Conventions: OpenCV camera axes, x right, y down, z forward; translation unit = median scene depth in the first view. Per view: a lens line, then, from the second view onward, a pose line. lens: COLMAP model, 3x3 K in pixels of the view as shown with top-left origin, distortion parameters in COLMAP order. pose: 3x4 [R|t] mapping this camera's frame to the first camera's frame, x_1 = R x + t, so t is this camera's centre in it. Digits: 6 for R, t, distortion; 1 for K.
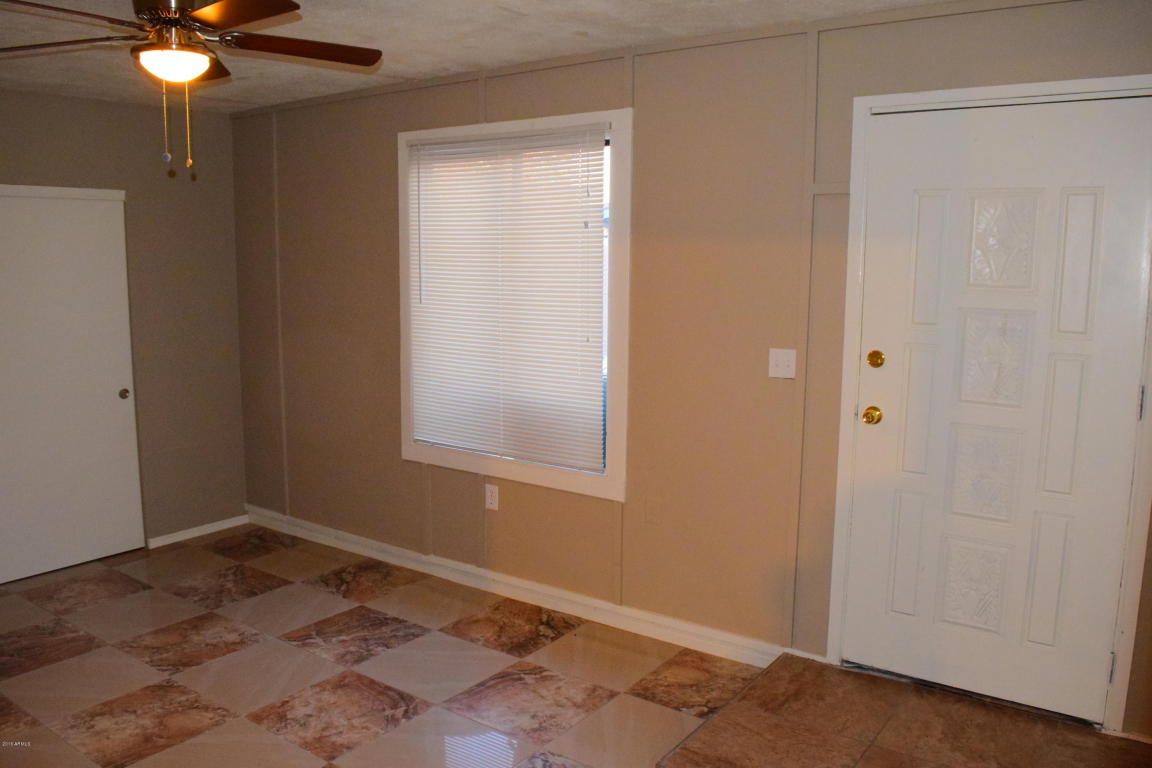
lens RADIAL K [[906.7, 0, 577.7], [0, 906.7, 381.6], [0, 0, 1]] dist [-0.091624, 0.018017]
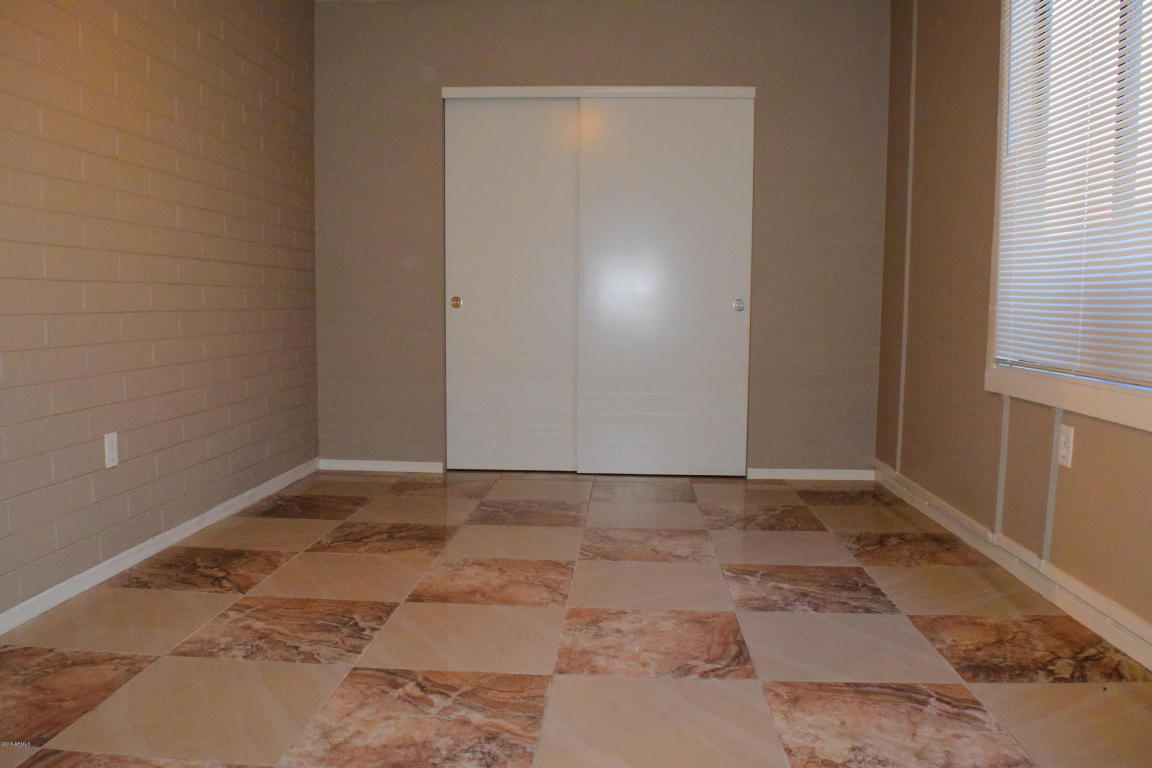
lens RADIAL K [[906.7, 0, 573.5], [0, 906.7, 387.2], [0, 0, 1]] dist [-0.091624, 0.018017]
pose [[0.538641, 0.078683, -0.838853, 0.252469], [-0.122093, 0.992410, 0.014688, 0.135412], [0.833642, 0.094507, 0.544159, 0.440328]]
